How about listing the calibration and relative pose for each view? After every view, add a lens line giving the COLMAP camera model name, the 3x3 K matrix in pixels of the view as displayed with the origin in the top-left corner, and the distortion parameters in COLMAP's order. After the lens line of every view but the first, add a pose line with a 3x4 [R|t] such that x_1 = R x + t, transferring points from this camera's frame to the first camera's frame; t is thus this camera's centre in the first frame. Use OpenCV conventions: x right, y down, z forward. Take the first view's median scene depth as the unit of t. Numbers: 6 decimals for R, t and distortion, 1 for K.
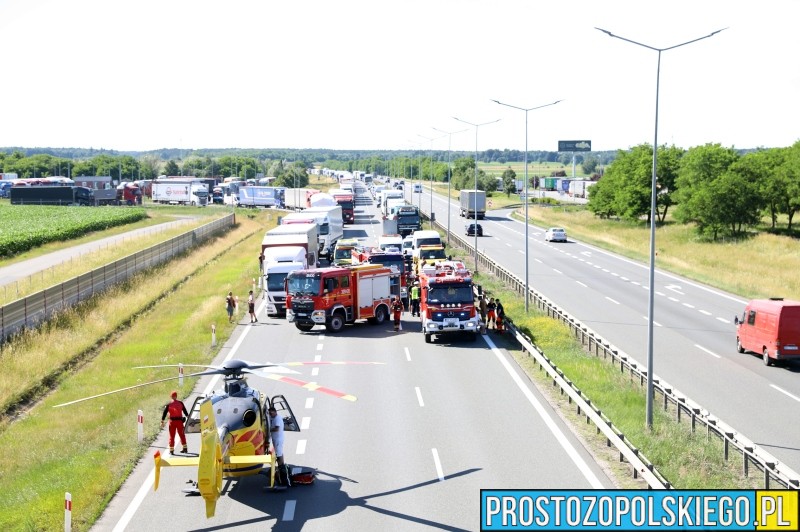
lens RADIAL K [[1518.1, 0, 400.0], [0, 1518.1, 266.0], [0, 0, 1]] dist [0.229236, 0.180555]
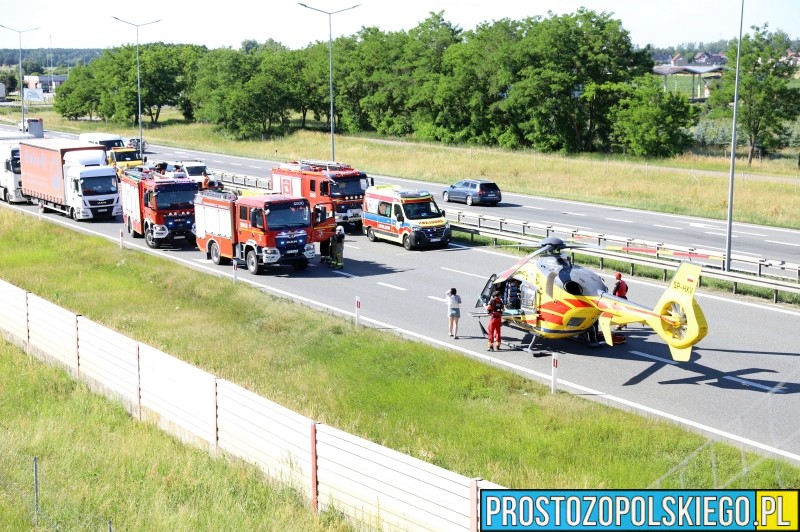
lens RADIAL K [[1519.5, 0, 400.0], [0, 1519.5, 266.0], [0, 0, 1]] dist [0.227308, 0.200048]
pose [[0.892100, -0.067541, 0.446761, -0.181629], [0.039171, 0.996603, 0.072448, -0.001080], [-0.450136, -0.047131, 0.891715, 0.008513]]
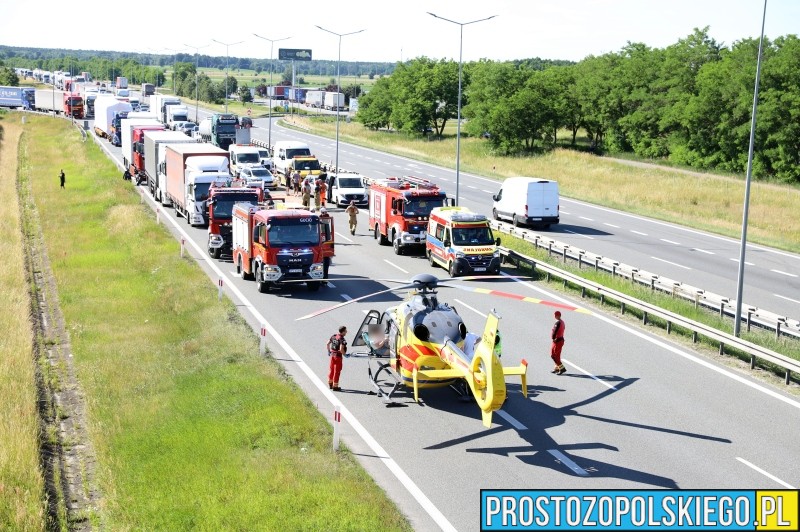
lens RADIAL K [[1519.5, 0, 400.0], [0, 1519.5, 266.0], [0, 0, 1]] dist [0.227308, 0.200048]
pose [[0.977793, 0.001442, 0.209569, -0.084723], [-0.014014, 0.998188, 0.058516, -0.000595], [-0.209105, -0.060154, 0.976041, 0.005060]]
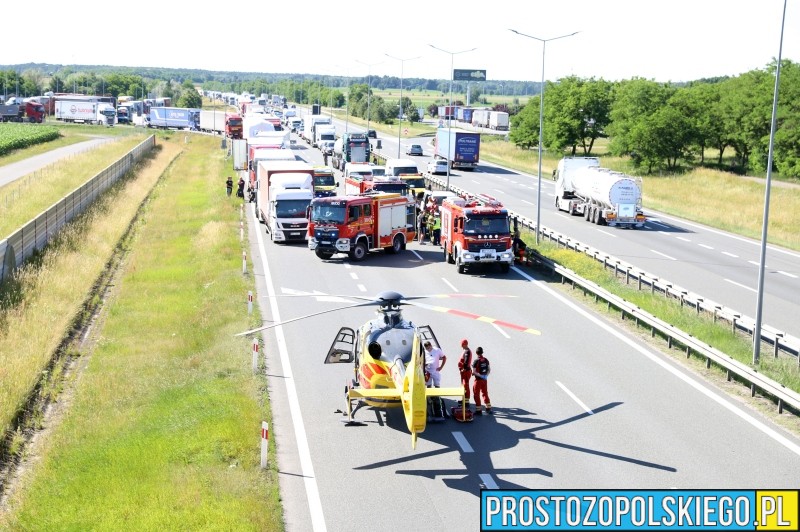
lens RADIAL K [[1516.4, 0, 400.0], [0, 1516.4, 266.0], [0, 0, 1]] dist [0.232820, 0.151597]
pose [[0.996123, 0.016767, 0.086358, -0.047349], [-0.020951, 0.998638, 0.047775, -0.000537], [-0.085439, -0.049399, 0.995118, 0.004044]]
